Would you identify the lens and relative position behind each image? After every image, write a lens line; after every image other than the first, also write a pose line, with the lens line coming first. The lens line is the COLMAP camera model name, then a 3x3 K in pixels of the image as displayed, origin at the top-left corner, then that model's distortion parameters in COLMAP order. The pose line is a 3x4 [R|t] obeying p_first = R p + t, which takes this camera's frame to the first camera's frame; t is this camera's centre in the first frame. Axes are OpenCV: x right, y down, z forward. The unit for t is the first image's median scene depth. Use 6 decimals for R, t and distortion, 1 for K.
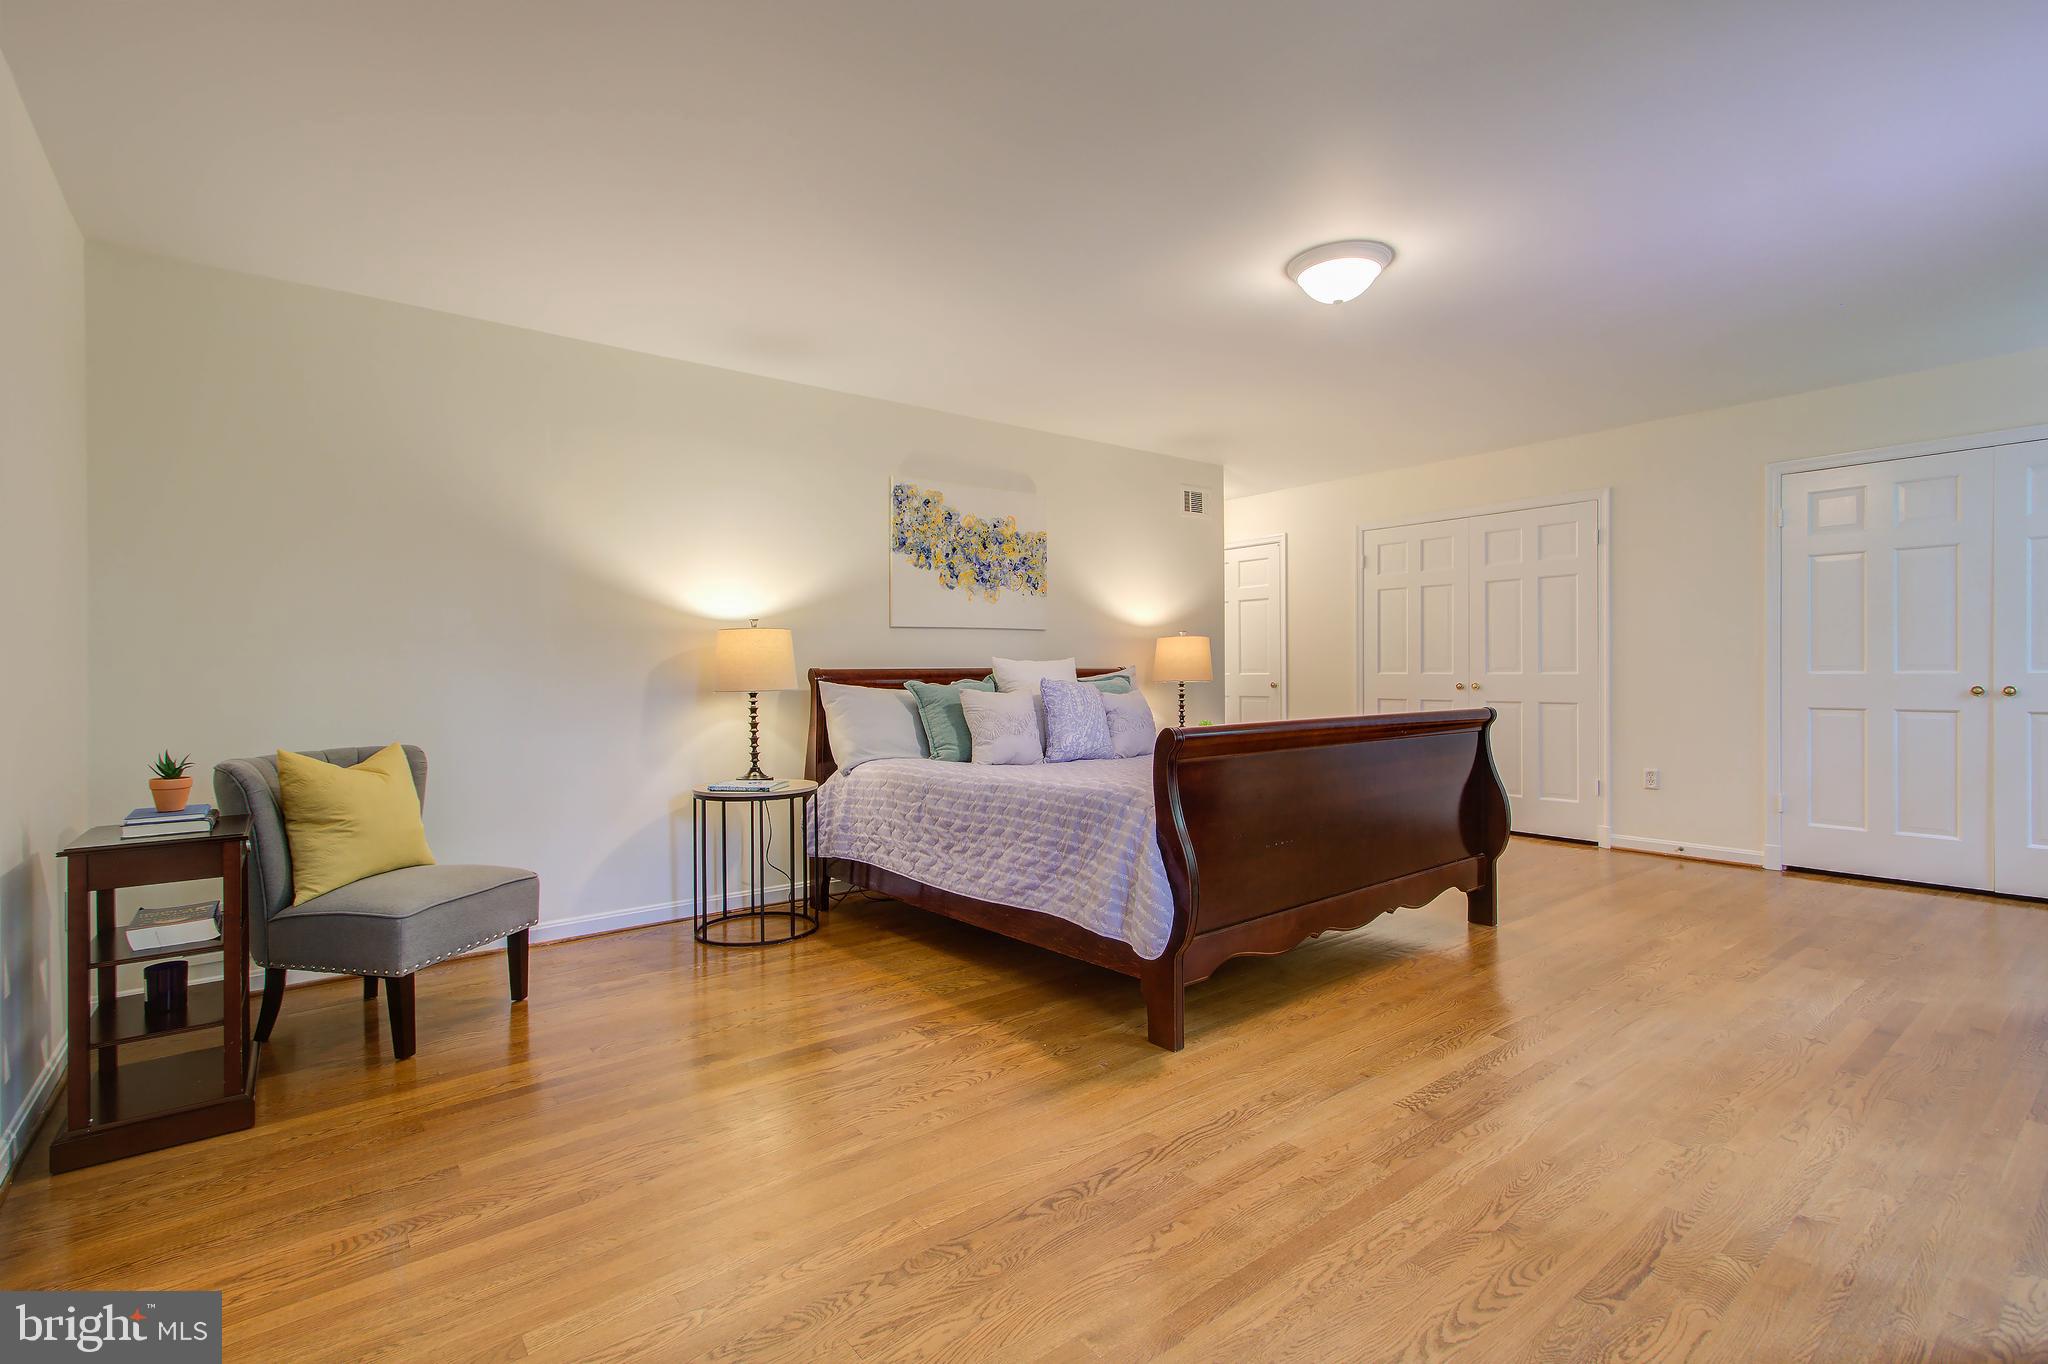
lens RADIAL K [[930.5, 0, 1023.3], [0, 930.5, 671.3], [0, 0, 1]] dist [-0.000569, 0.003069]
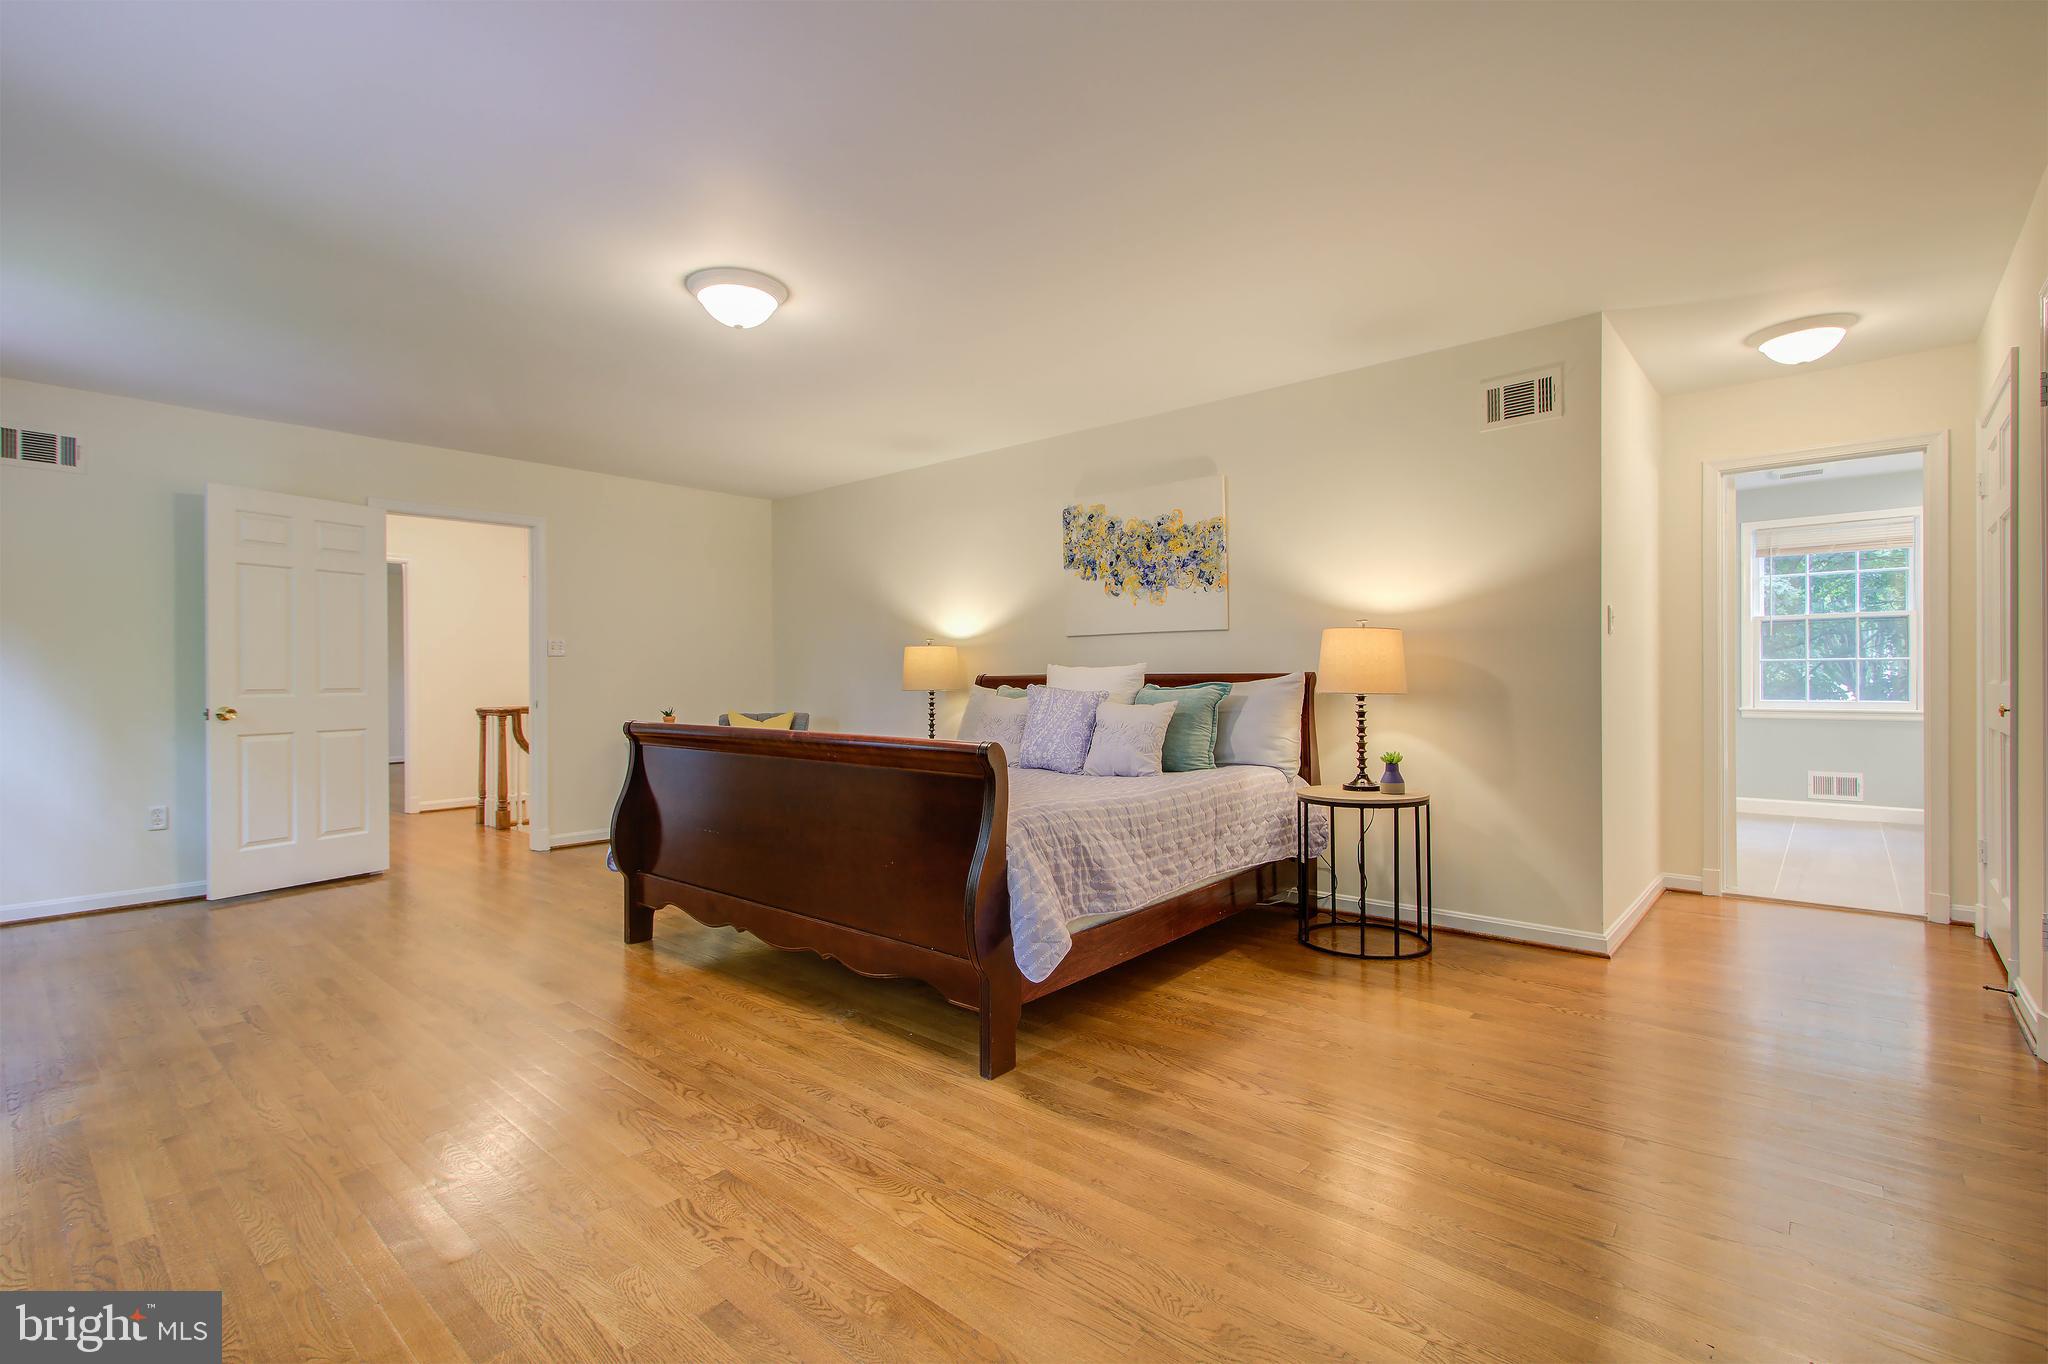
lens RADIAL K [[930.5, 0, 1007.8], [0, 930.5, 678.5], [0, 0, 1]] dist [-0.000569, 0.003069]
pose [[0.181275, 0.011546, -0.983365, 0.892424], [-0.000552, 0.999932, 0.011639, -0.009747], [0.983432, -0.001567, 0.181269, 0.689012]]
